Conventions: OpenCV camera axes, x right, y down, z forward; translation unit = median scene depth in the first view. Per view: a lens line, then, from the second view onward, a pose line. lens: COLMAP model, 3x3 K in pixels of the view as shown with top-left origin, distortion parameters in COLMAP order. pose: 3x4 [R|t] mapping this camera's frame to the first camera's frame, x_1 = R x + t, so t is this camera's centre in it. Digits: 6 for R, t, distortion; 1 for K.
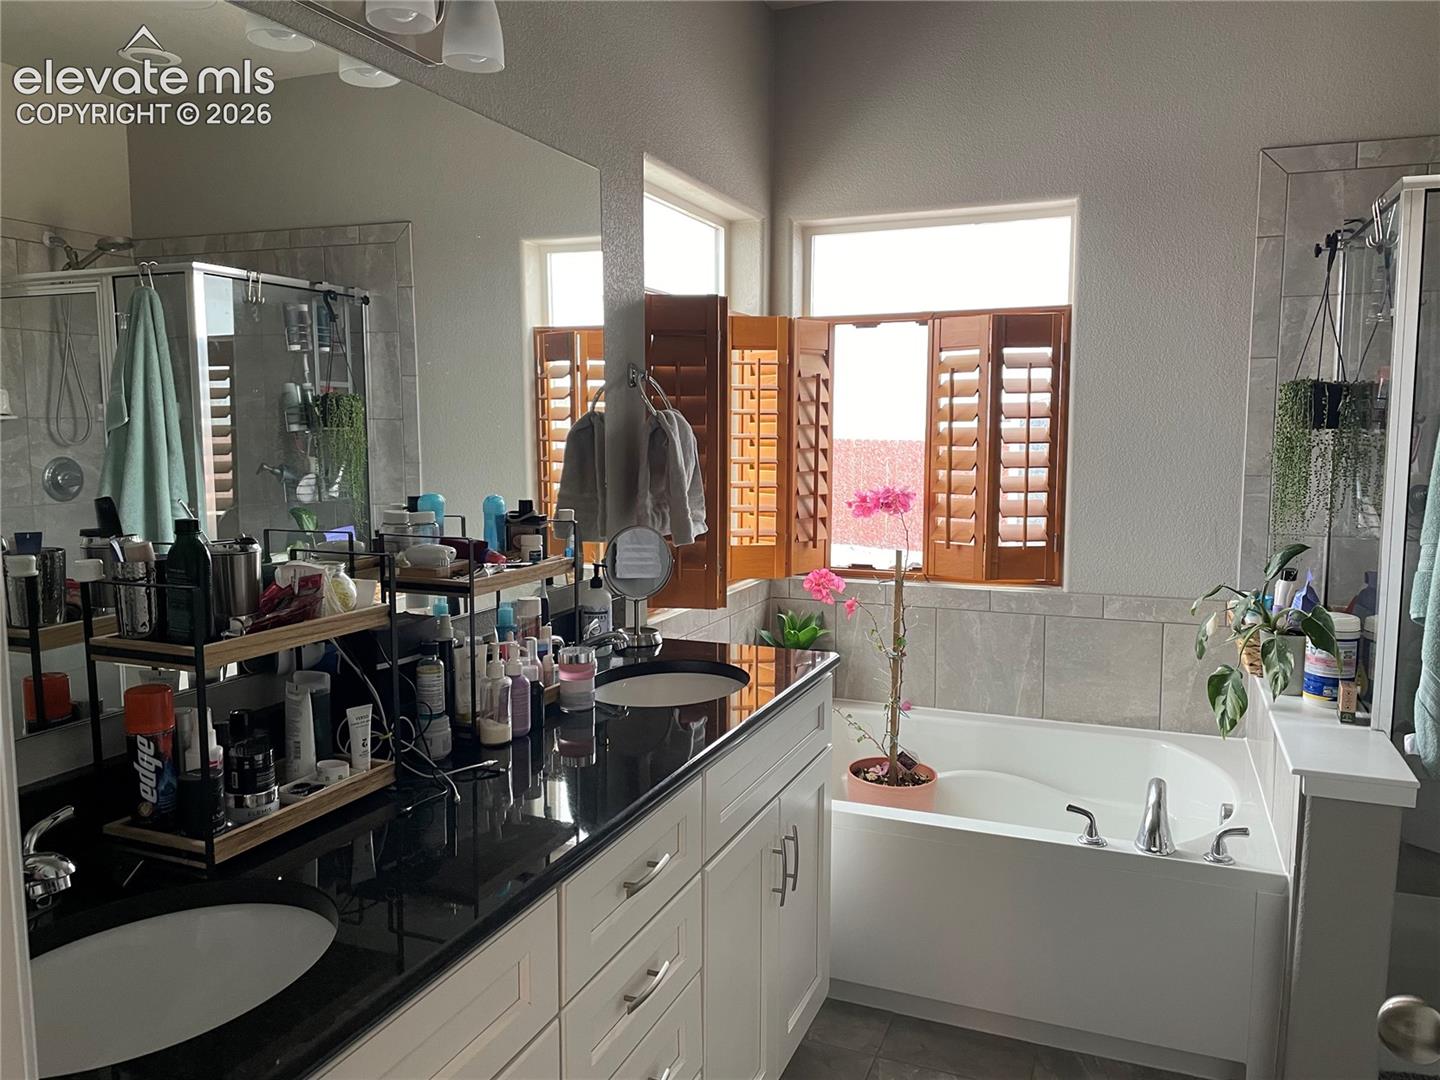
lens RADIAL K [[1084.3, 0, 718.6], [0, 1084.3, 541.0], [0, 0, 1]] dist [0.087546, -0.104141]
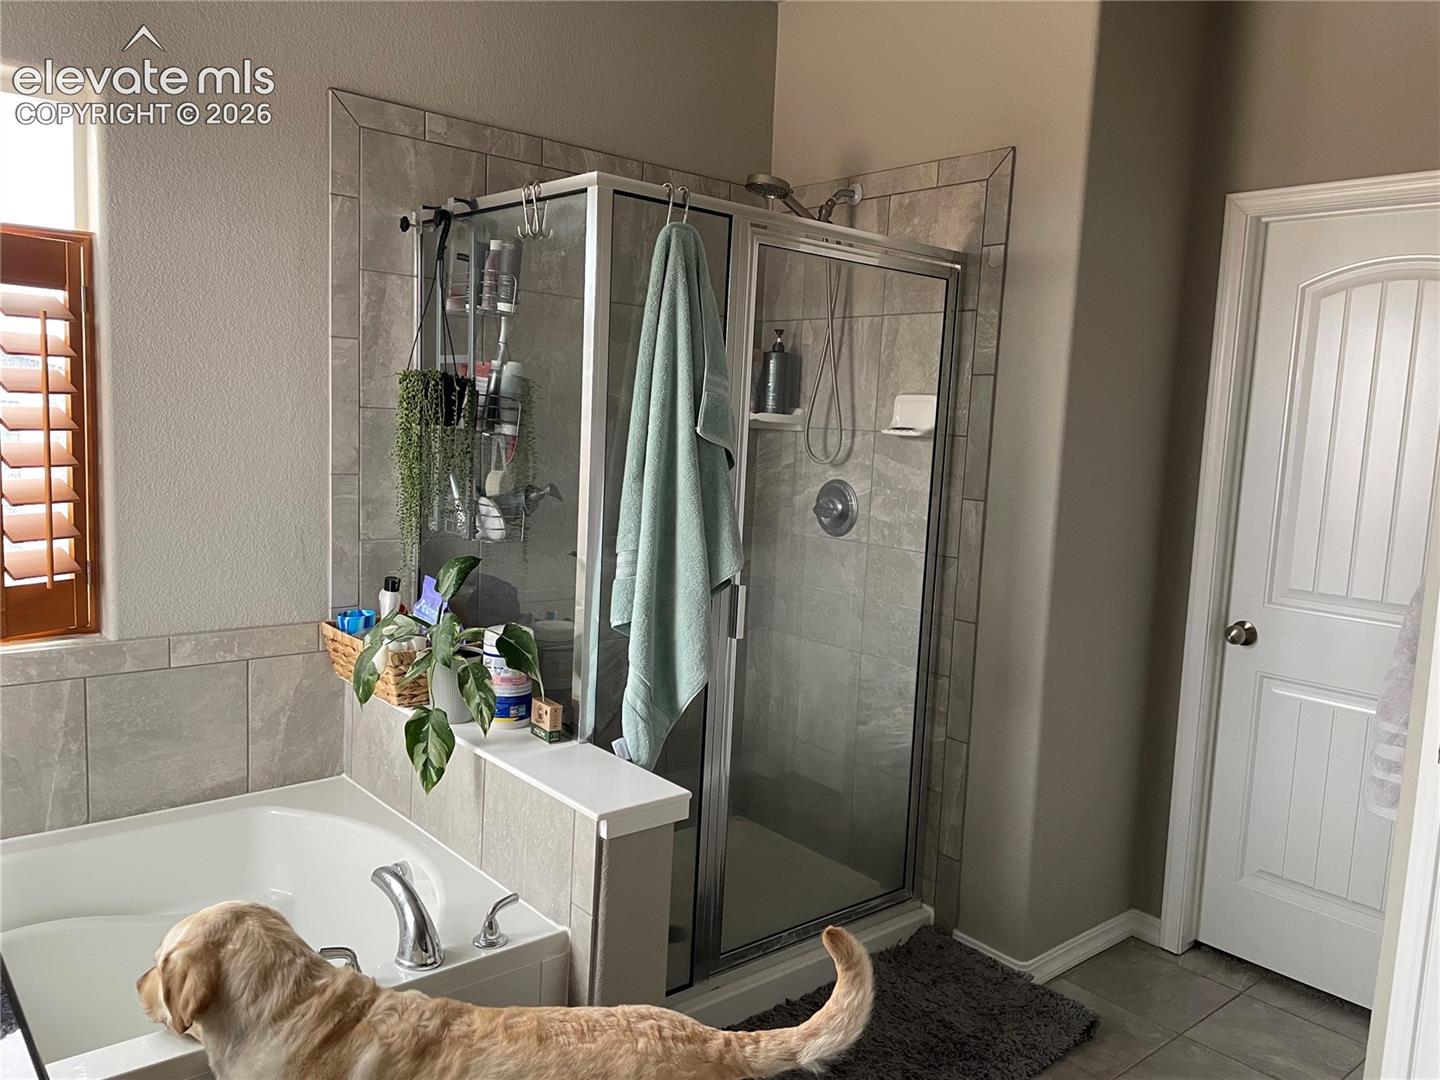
lens RADIAL K [[1084.3, 0, 722.1], [0, 1084.3, 544.7], [0, 0, 1]] dist [0.087546, -0.104141]
pose [[0.463558, -0.082569, 0.882211, -0.136711], [0.050143, 0.996498, 0.066918, -0.046497], [-0.884646, 0.013216, 0.466075, 0.333665]]
